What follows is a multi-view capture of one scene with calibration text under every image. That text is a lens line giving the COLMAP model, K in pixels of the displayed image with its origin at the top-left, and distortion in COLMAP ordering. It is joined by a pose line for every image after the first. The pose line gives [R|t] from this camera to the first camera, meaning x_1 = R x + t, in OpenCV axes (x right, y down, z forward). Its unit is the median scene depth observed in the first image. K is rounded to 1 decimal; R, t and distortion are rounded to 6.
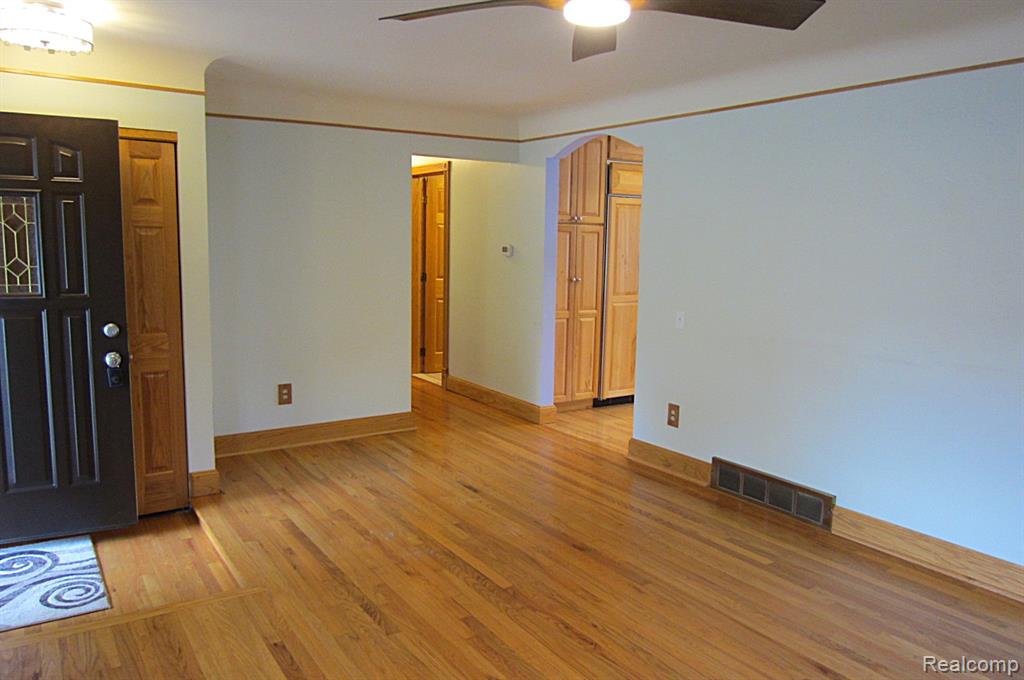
lens RADIAL K [[749.2, 0, 512.0], [0, 749.2, 340.0], [0, 0, 1]] dist [-0.008692, -0.002474]
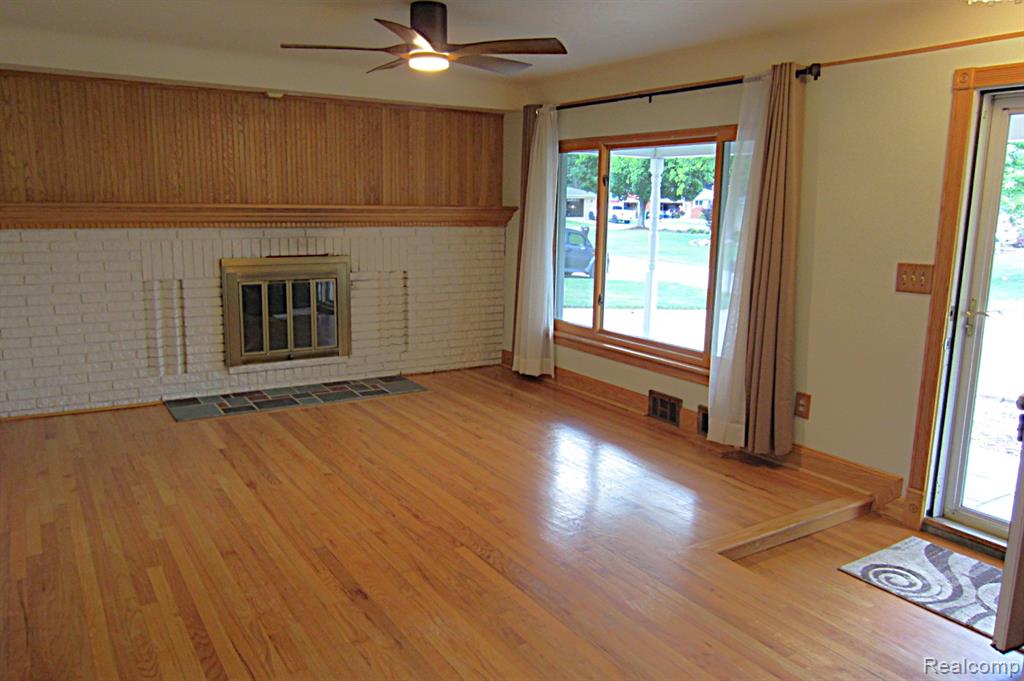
lens RADIAL K [[752.8, 0, 512.0], [0, 752.8, 340.5], [0, 0, 1]] dist [-0.004253, -0.000327]
pose [[-0.999386, -0.034741, 0.004645, -0.068509], [-0.031595, 0.950292, 0.309753, -0.242518], [-0.015175, 0.309415, -0.950806, 1.789253]]
